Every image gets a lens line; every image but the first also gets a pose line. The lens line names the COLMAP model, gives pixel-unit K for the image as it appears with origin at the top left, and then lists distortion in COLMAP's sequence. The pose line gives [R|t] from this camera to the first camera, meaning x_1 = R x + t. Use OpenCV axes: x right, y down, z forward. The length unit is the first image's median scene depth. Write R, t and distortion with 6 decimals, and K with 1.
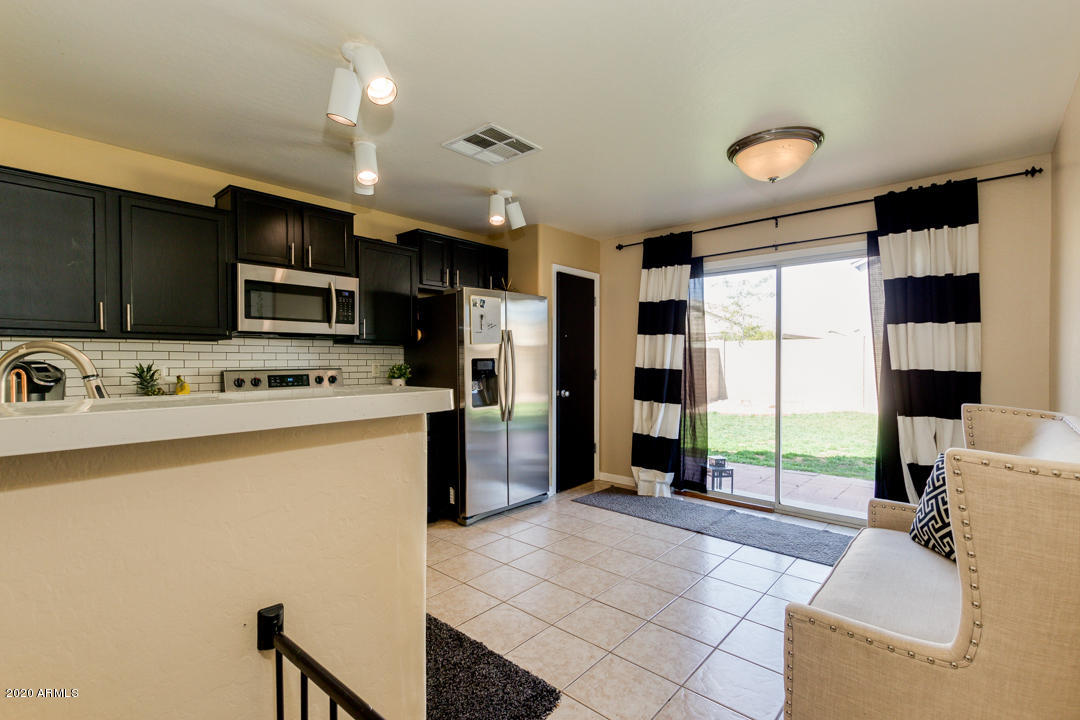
lens RADIAL K [[498.1, 0, 547.4], [0, 498.1, 361.7], [0, 0, 1]] dist [0.011945, -0.003386]
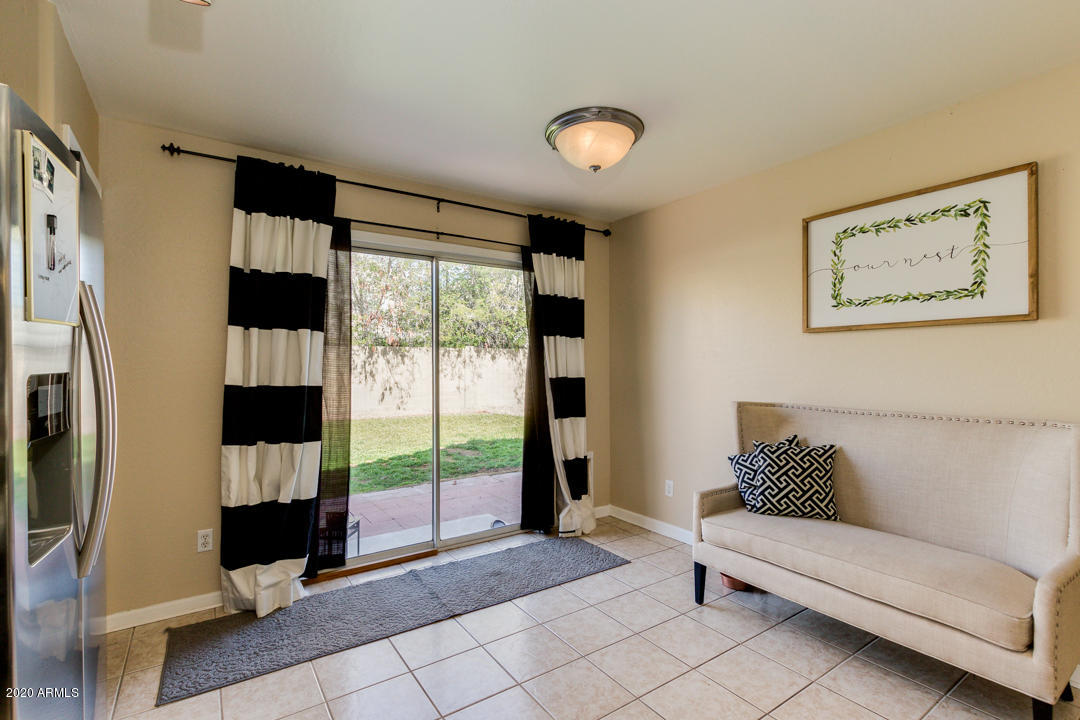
lens RADIAL K [[498.1, 0, 548.6], [0, 498.1, 360.4], [0, 0, 1]] dist [0.011945, -0.003386]
pose [[0.239442, 0.004563, 0.970900, -0.317490], [0.006678, 0.999958, -0.006346, -0.012636], [-0.970888, 0.008003, 0.239401, 0.630646]]
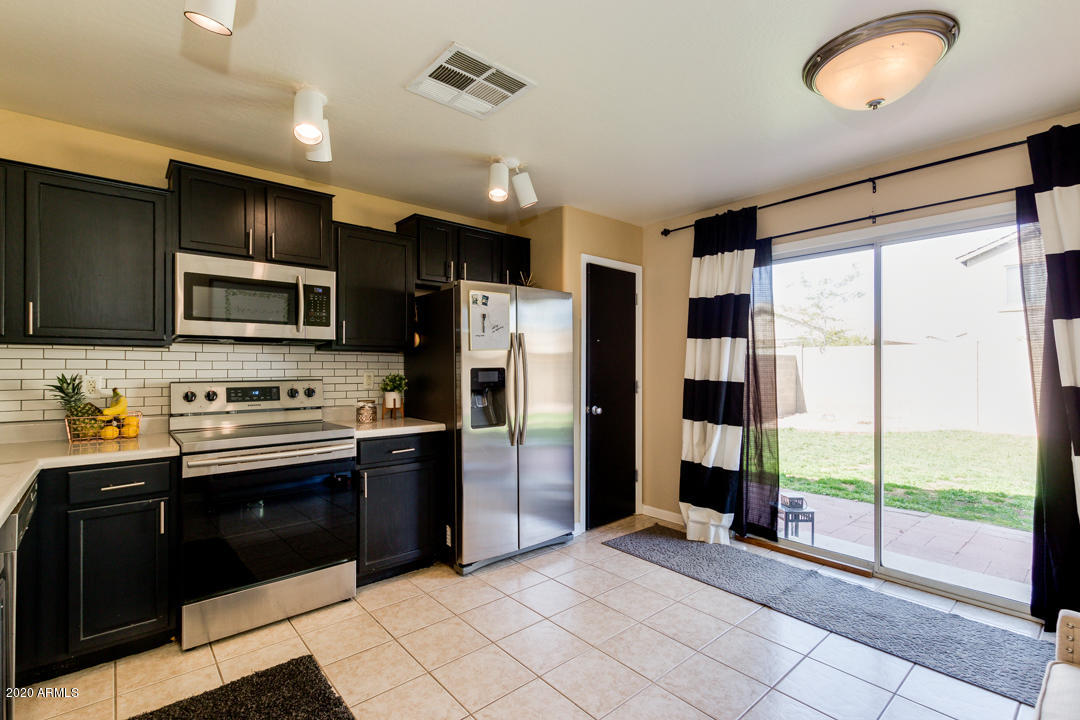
lens RADIAL K [[498.1, 0, 547.6], [0, 498.1, 362.6], [0, 0, 1]] dist [0.011945, -0.003386]
pose [[0.991345, 0.000440, -0.131282, 0.074548], [-0.002324, 0.999896, -0.014199, -0.003744], [0.131262, 0.014382, 0.991243, 0.200929]]
